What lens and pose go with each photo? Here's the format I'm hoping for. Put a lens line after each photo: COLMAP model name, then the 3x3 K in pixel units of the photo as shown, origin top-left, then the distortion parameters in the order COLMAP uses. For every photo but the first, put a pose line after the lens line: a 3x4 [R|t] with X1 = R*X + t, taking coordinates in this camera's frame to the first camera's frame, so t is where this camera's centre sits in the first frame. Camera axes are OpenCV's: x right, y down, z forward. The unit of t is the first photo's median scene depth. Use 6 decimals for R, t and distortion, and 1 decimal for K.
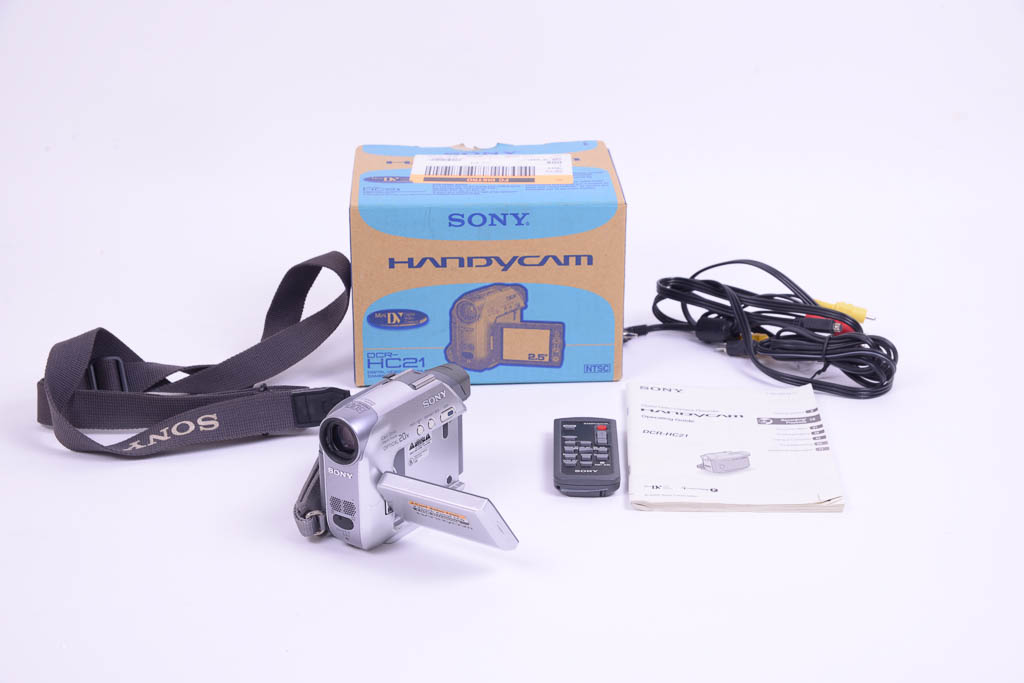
lens RADIAL K [[2048.8, 0, 509.0], [0, 2048.8, 338.2], [0, 0, 1]] dist [0.278347, 0.000000]
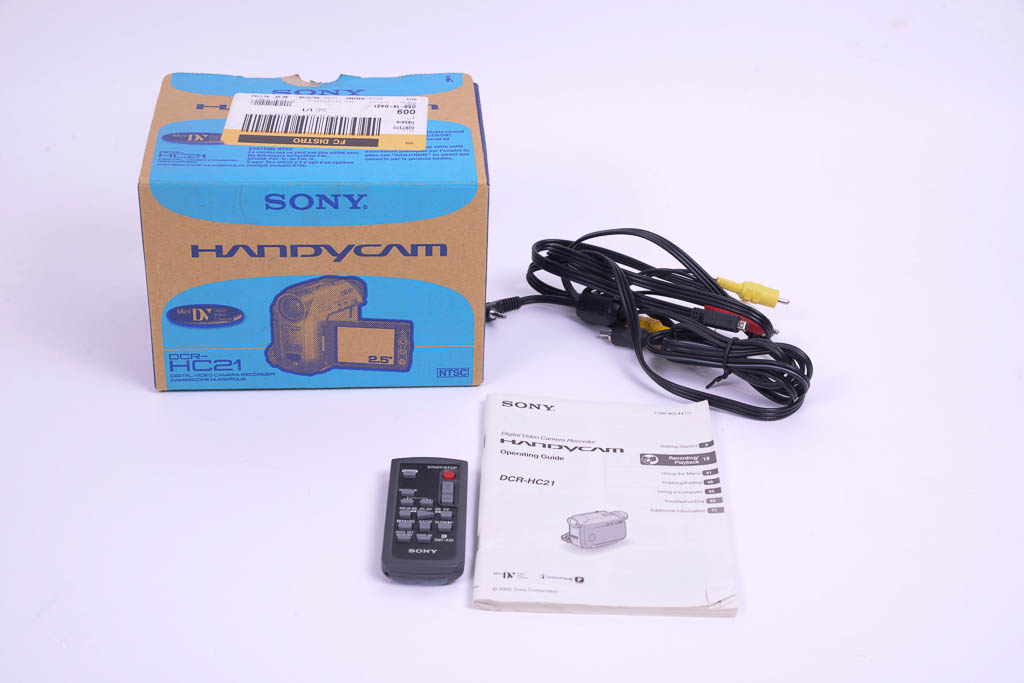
lens RADIAL K [[1802.1, 0, 513.6], [0, 1802.1, 345.2], [0, 0, 1]] dist [0.143416, 0.000000]
pose [[0.999446, 0.017123, 0.028554, 0.047435], [-0.022381, 0.980462, 0.195430, -0.140985], [-0.024650, -0.195961, 0.980302, 0.294543]]
